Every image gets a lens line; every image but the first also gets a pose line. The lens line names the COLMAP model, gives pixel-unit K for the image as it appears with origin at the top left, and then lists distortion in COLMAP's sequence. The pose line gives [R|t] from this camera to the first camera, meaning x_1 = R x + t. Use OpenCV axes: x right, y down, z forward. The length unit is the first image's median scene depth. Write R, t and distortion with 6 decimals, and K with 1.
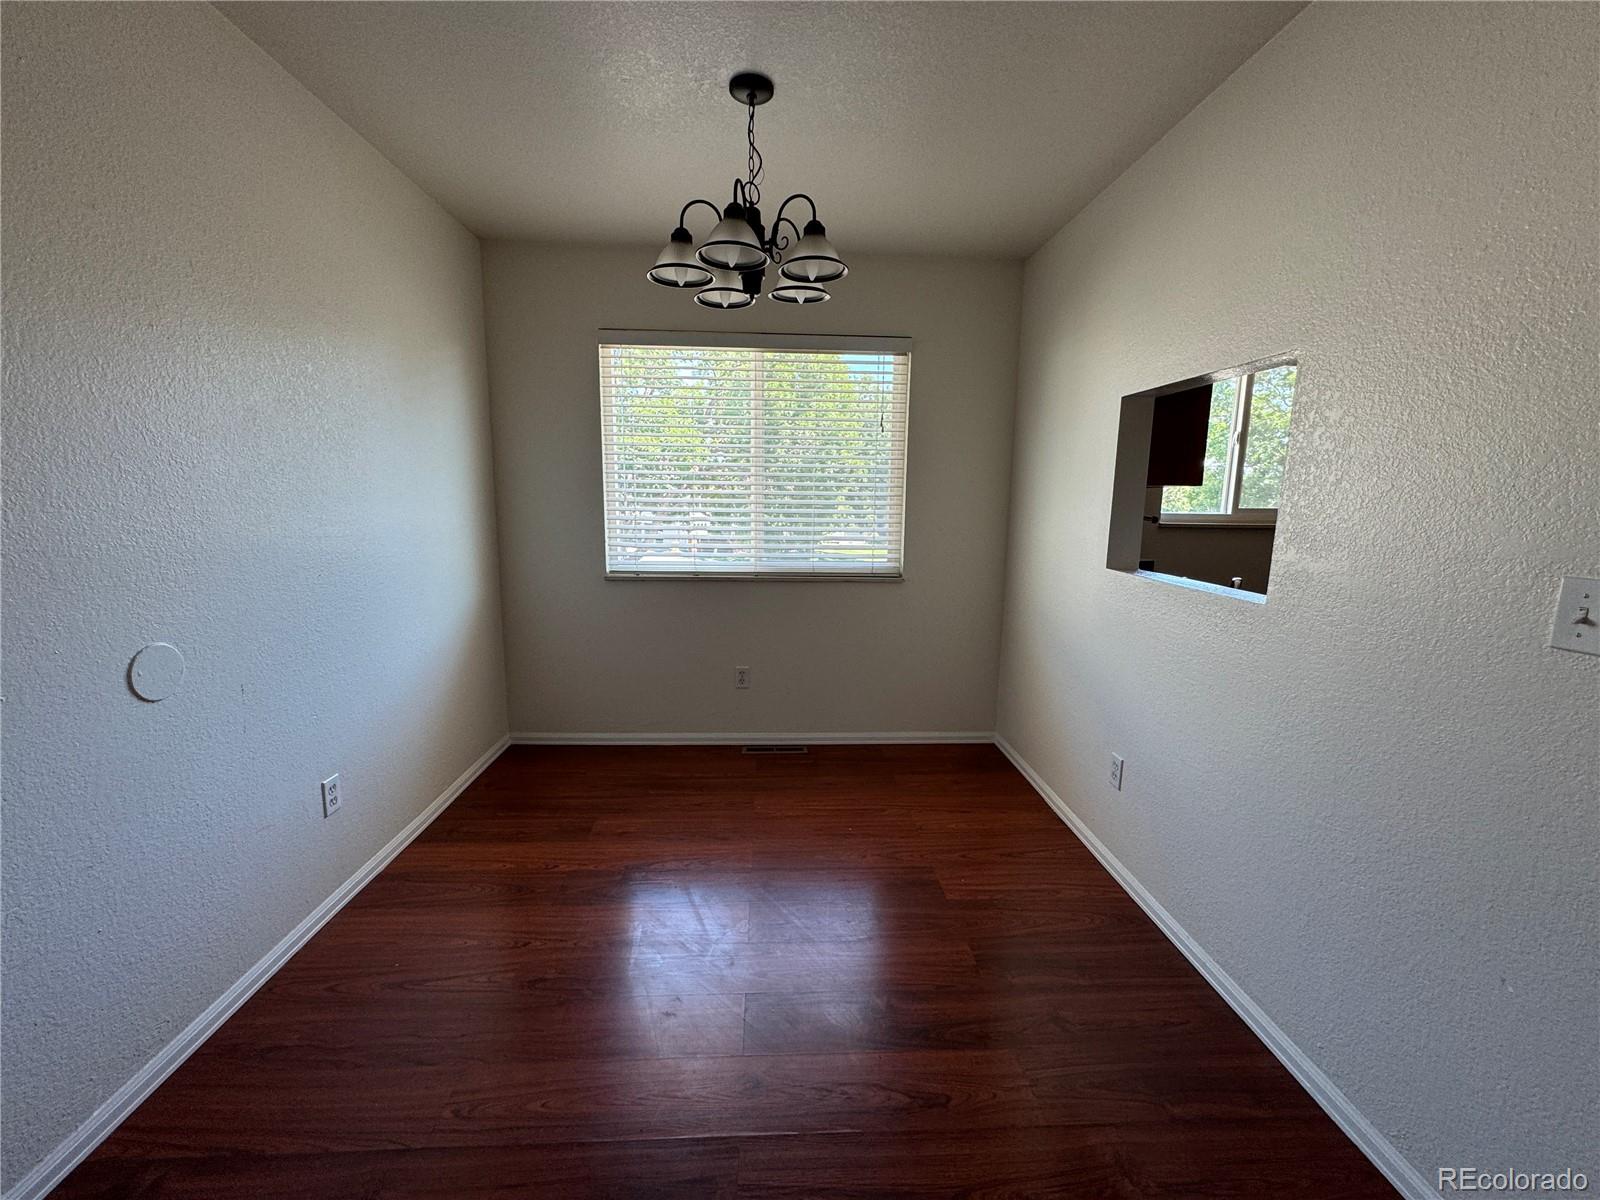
lens RADIAL K [[639.1, 0, 800.0], [0, 639.1, 600.0], [0, 0, 1]] dist [-0.001231, 0.000207]
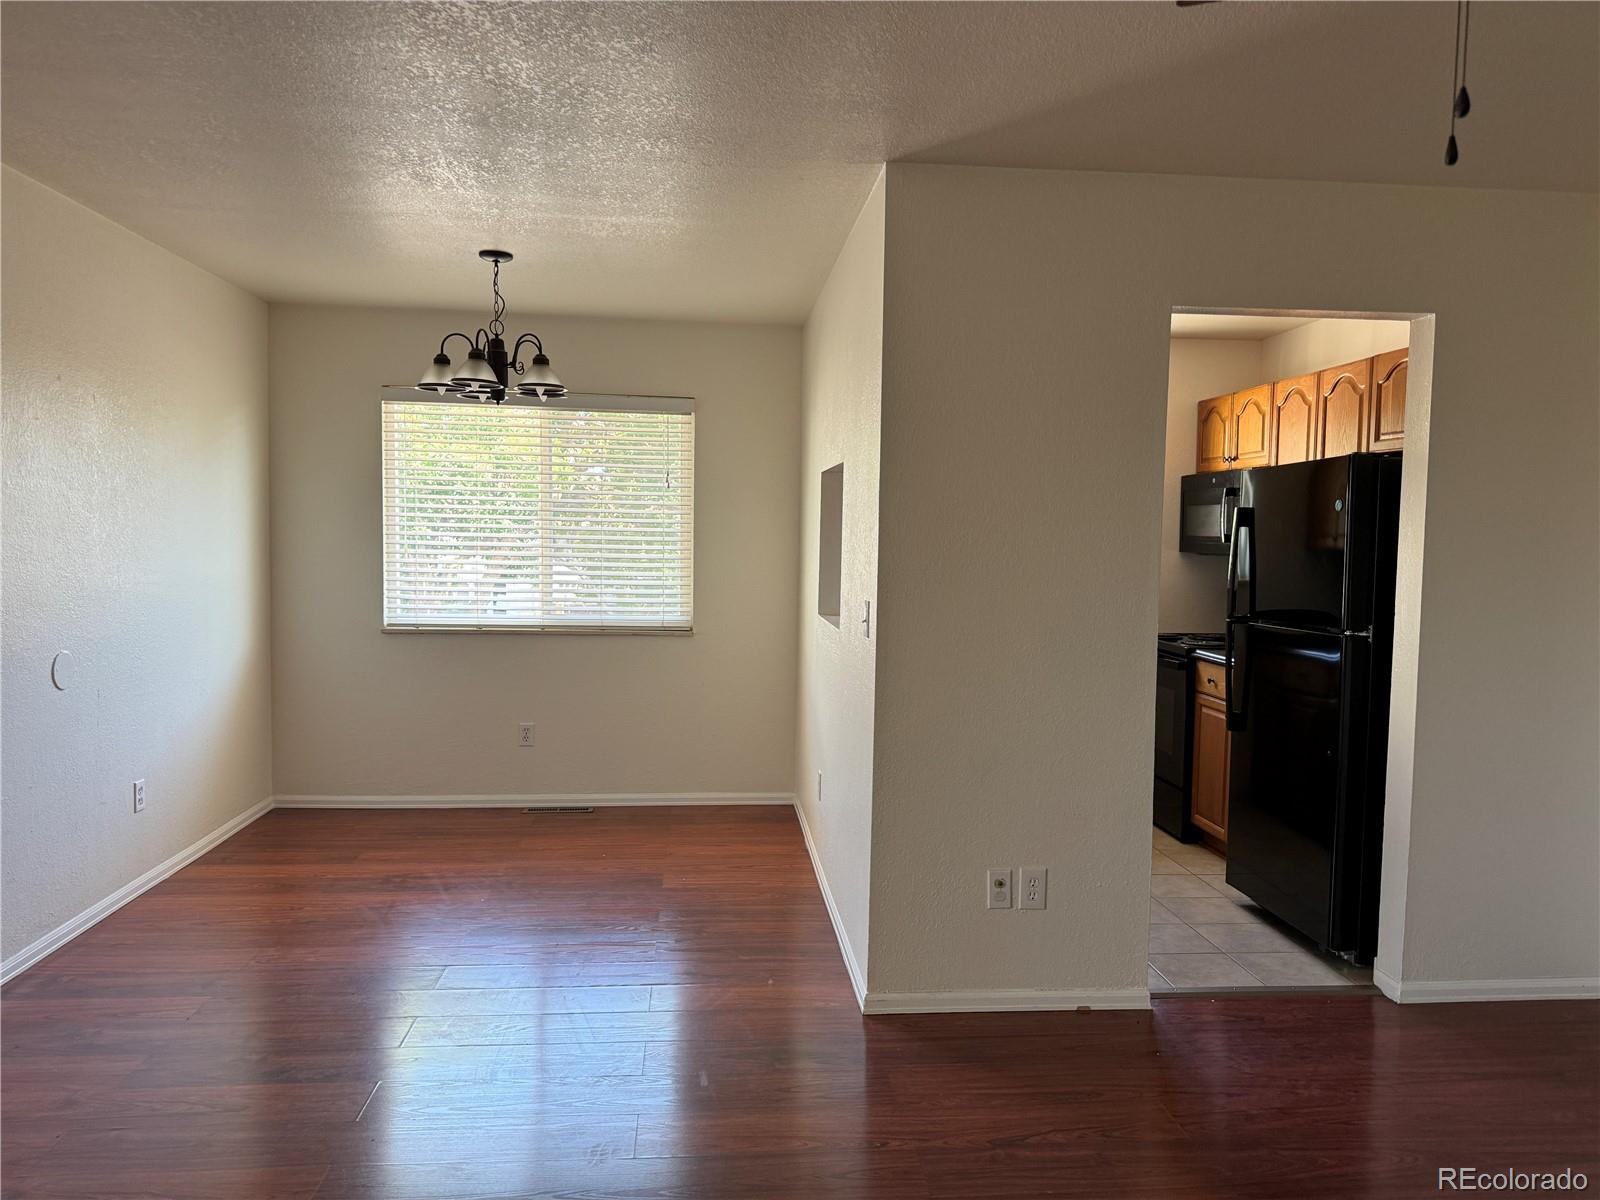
lens RADIAL K [[1125.8, 0, 803.6], [0, 1125.8, 608.3], [0, 0, 1]] dist [0.150546, -0.253633]
pose [[0.999237, 0.001146, 0.039029, 0.276100], [0.002599, 0.995399, -0.095781, 0.102238], [-0.038959, 0.095809, 0.994637, -0.784712]]
